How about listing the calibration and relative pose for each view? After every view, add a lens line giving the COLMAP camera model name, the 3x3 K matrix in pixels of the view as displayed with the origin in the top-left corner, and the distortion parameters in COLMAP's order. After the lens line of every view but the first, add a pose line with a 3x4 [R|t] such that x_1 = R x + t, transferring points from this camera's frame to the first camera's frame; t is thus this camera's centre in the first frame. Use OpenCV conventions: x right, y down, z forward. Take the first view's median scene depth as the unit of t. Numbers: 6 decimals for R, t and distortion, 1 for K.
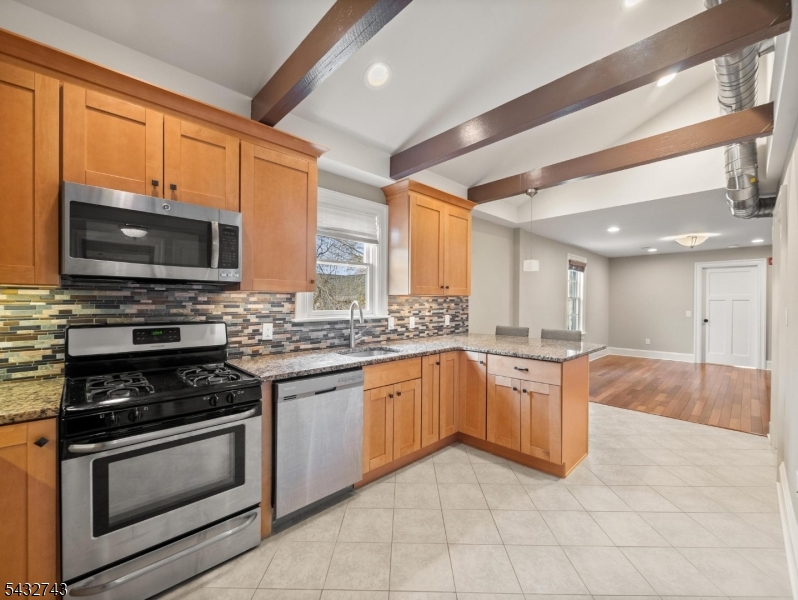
lens RADIAL K [[336.0, 0, 402.4], [0, 336.0, 302.7], [0, 0, 1]] dist [-0.008972, 0.000699]
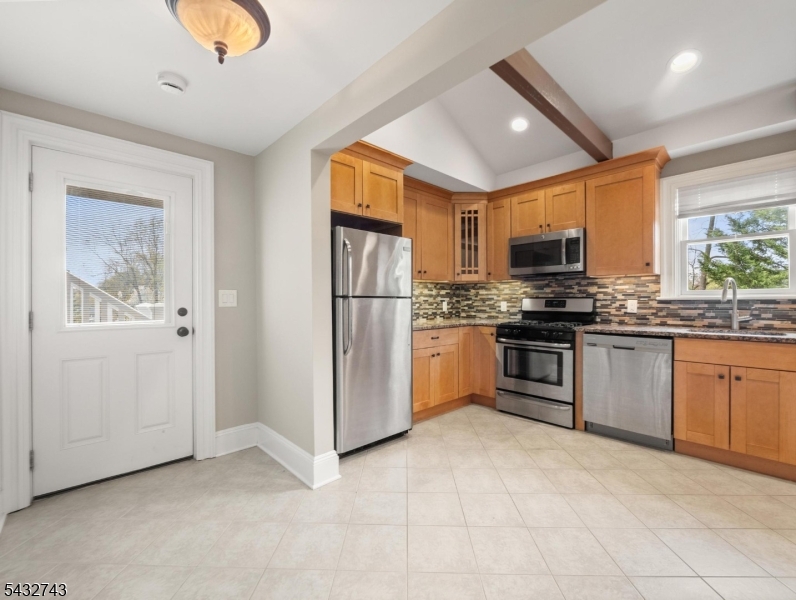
lens RADIAL K [[346.7, 0, 398.0], [0, 346.7, 300.0], [0, 0, 1]] dist [-0.001214, -0.000083]
pose [[-0.009311, -0.008597, -0.999920, 0.900083], [-0.001644, 0.999962, -0.008582, 0.071009], [0.999955, 0.001564, -0.009325, 0.103641]]
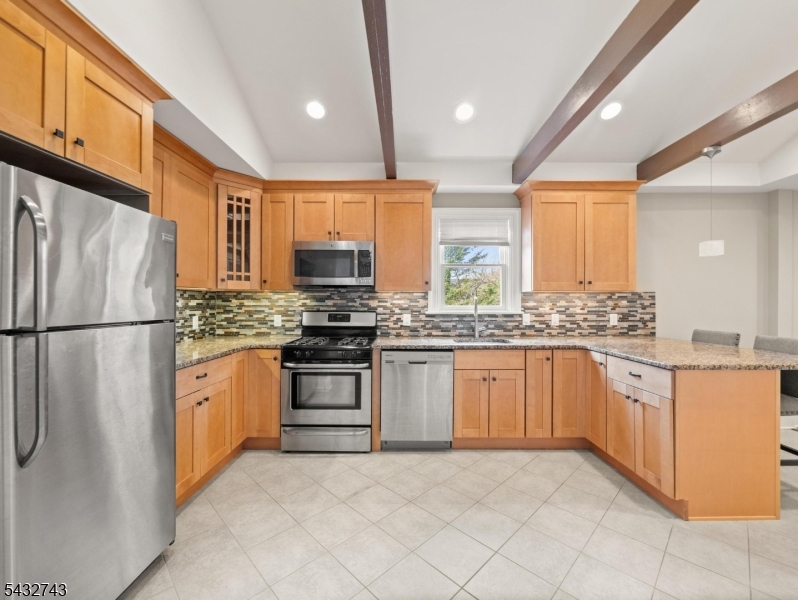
lens RADIAL K [[336.0, 0, 402.4], [0, 336.0, 302.7], [0, 0, 1]] dist [-0.008972, 0.000699]
pose [[0.714603, -0.003732, -0.699520, 0.543558], [-0.001810, 0.999973, -0.007184, 0.023228], [0.699528, 0.006400, 0.714577, -0.018200]]
